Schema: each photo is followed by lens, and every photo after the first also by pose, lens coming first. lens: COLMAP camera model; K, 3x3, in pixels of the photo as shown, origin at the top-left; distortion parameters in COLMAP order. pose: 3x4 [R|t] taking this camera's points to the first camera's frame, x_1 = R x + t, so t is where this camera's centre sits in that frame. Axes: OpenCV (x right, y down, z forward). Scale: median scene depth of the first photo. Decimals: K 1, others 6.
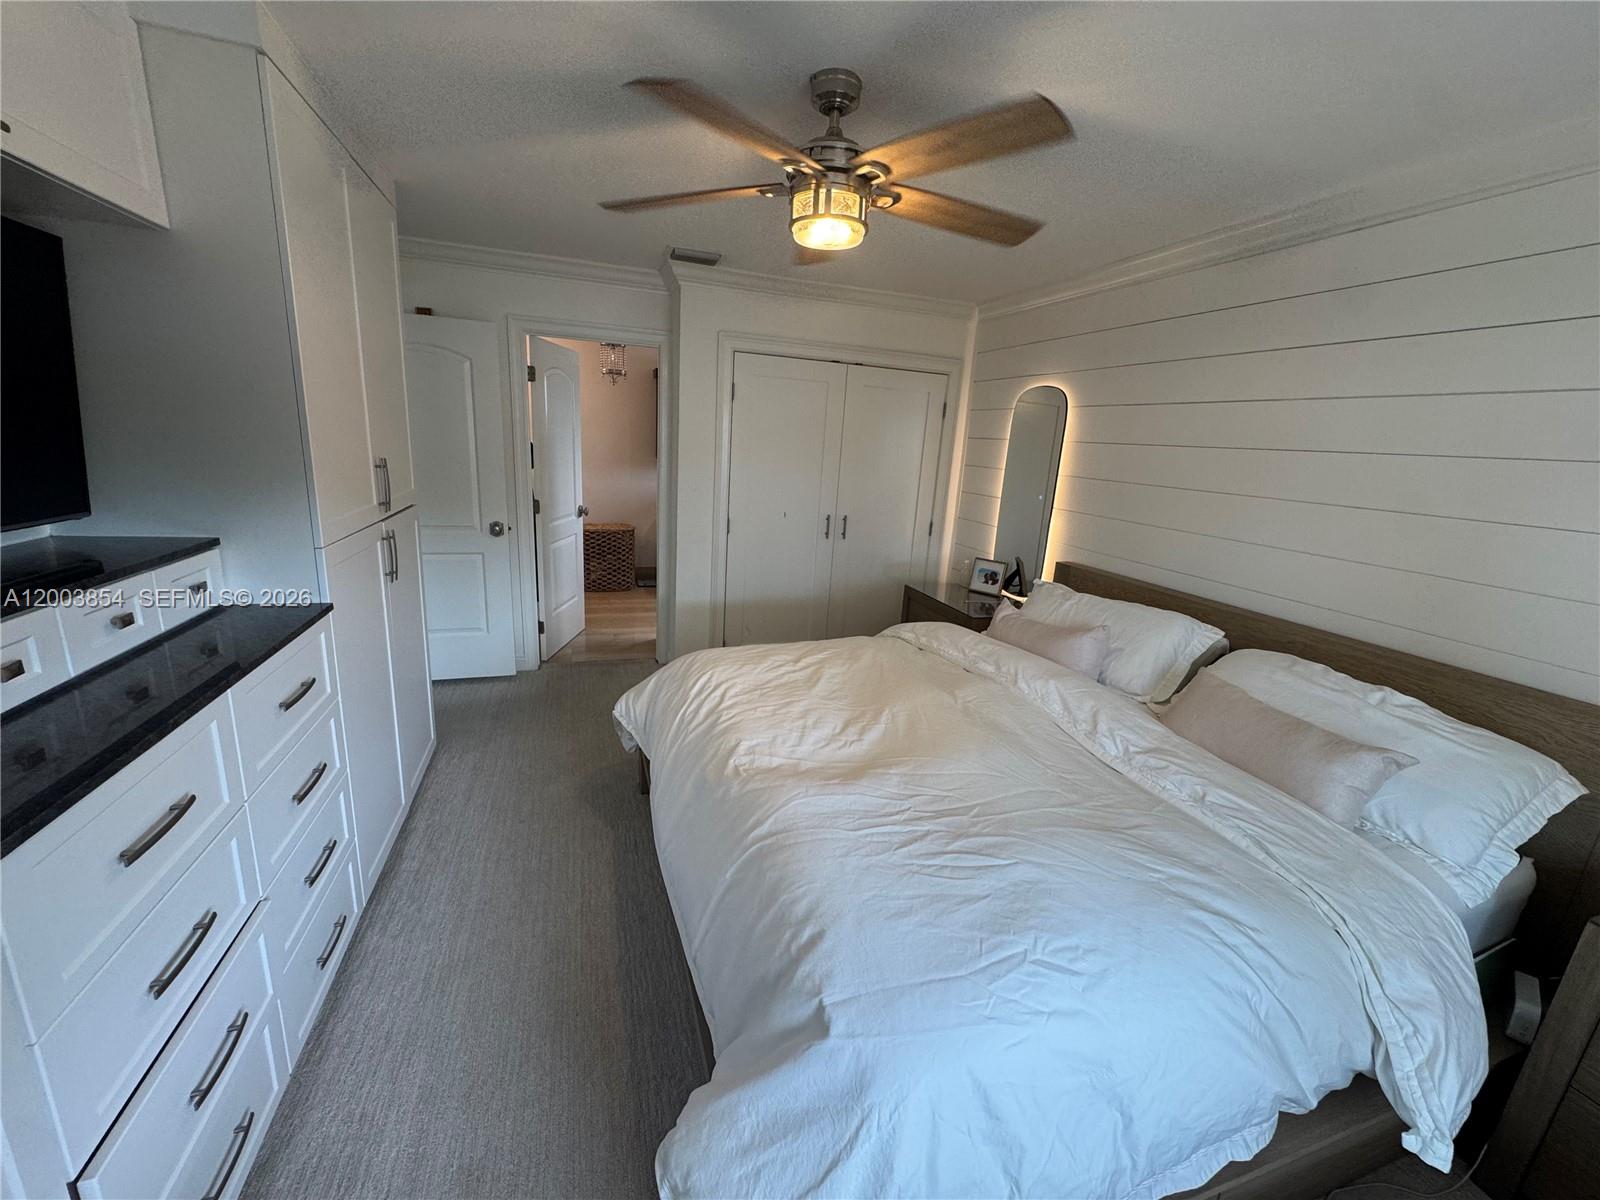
lens RADIAL K [[649.8, 0, 800.0], [0, 649.8, 600.0], [0, 0, 1]] dist [-0.000190, 0.000002]
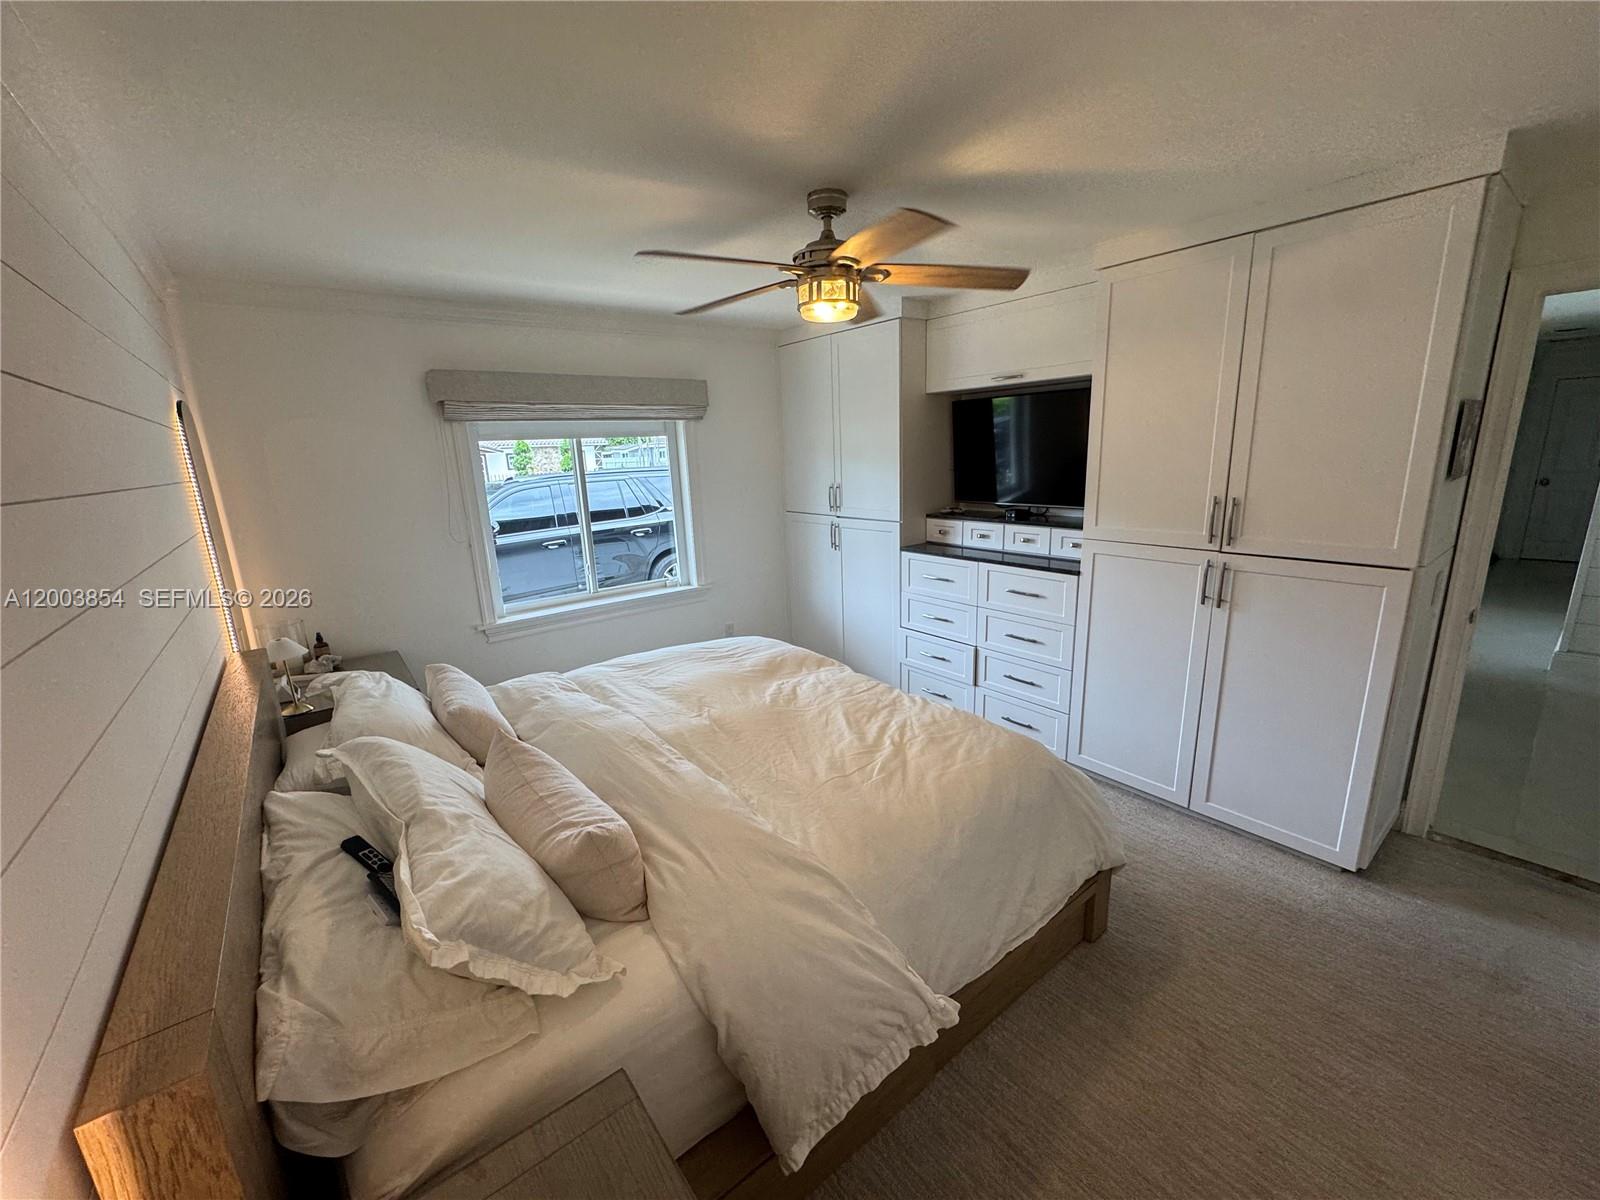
lens RADIAL K [[643.2, 0, 794.9], [0, 643.2, 608.3], [0, 0, 1]] dist [0.000020, -0.000017]
pose [[-0.945936, 0.055788, -0.319521, 0.436089], [-0.096710, 0.891780, 0.442012, -0.484040], [0.309601, 0.449016, -0.838172, 1.859201]]
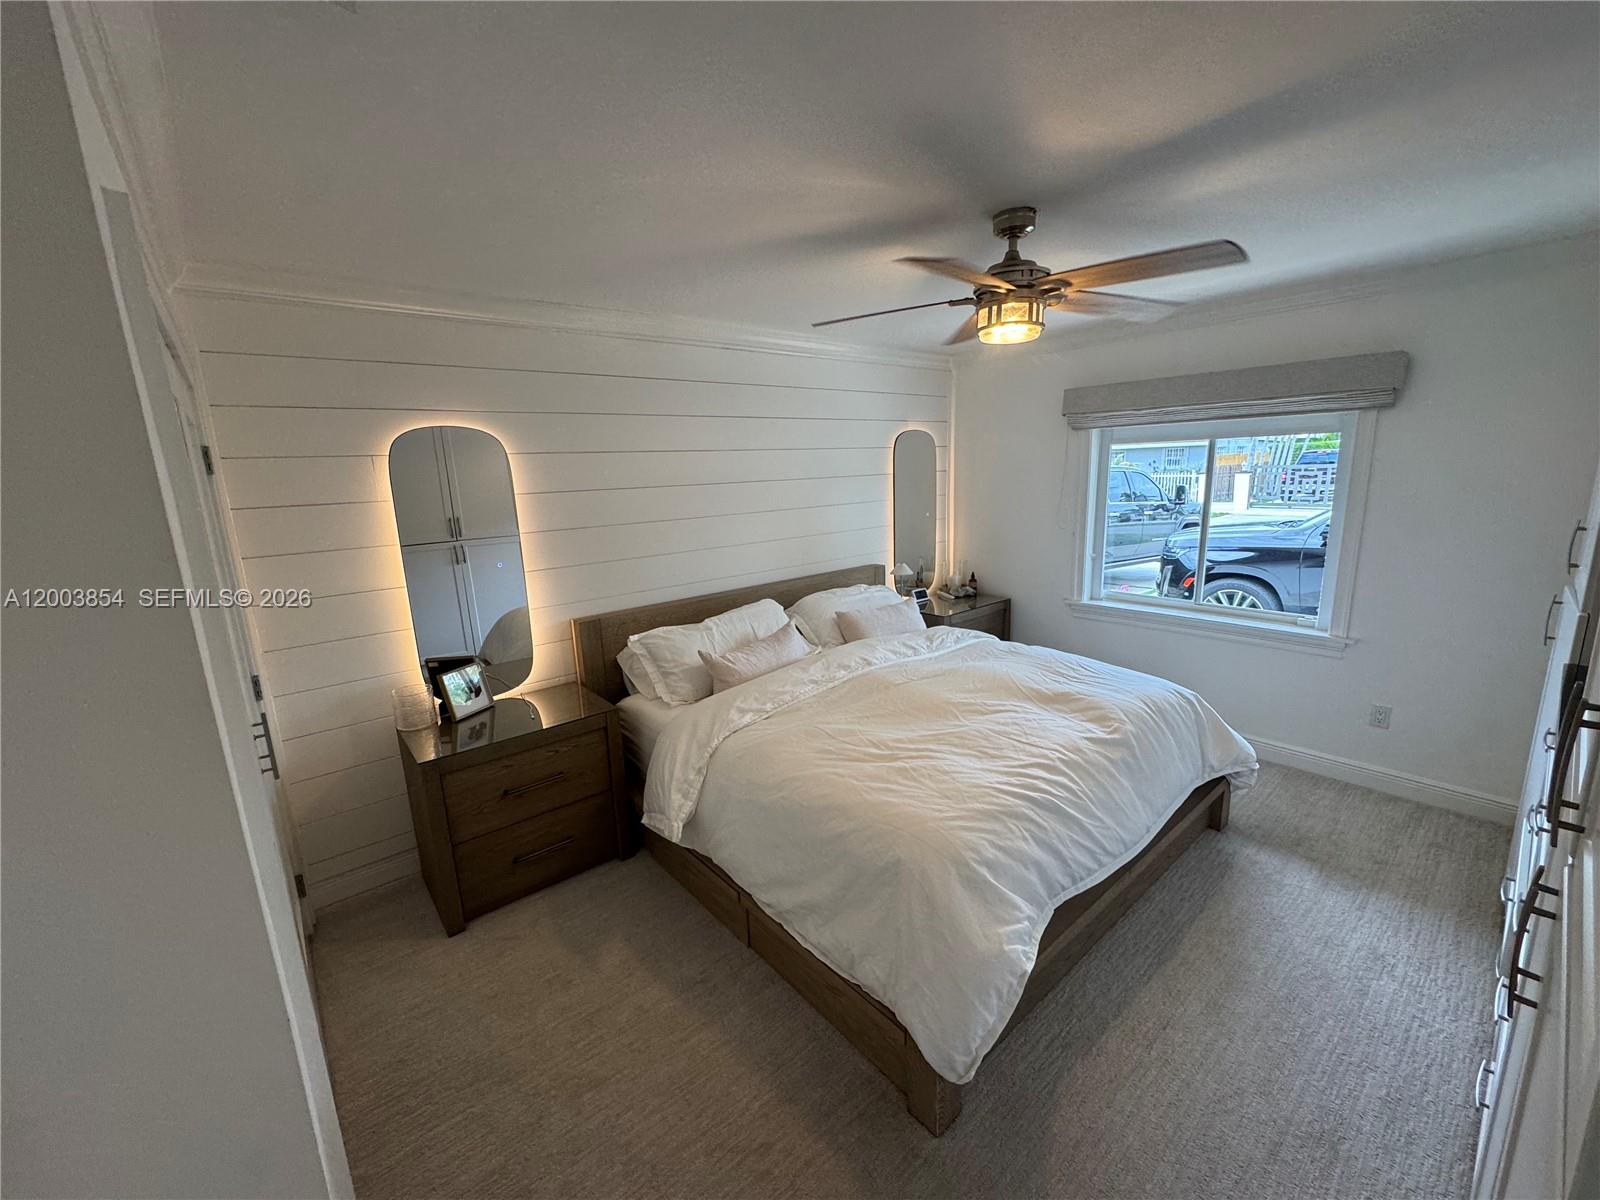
lens RADIAL K [[649.8, 0, 800.0], [0, 649.8, 600.0], [0, 0, 1]] dist [-0.000190, 0.000002]
pose [[-0.363992, -0.244515, 0.898734, -0.843327], [0.242635, 0.906716, 0.344955, -0.521703], [-0.899243, 0.343625, -0.270709, 1.523180]]
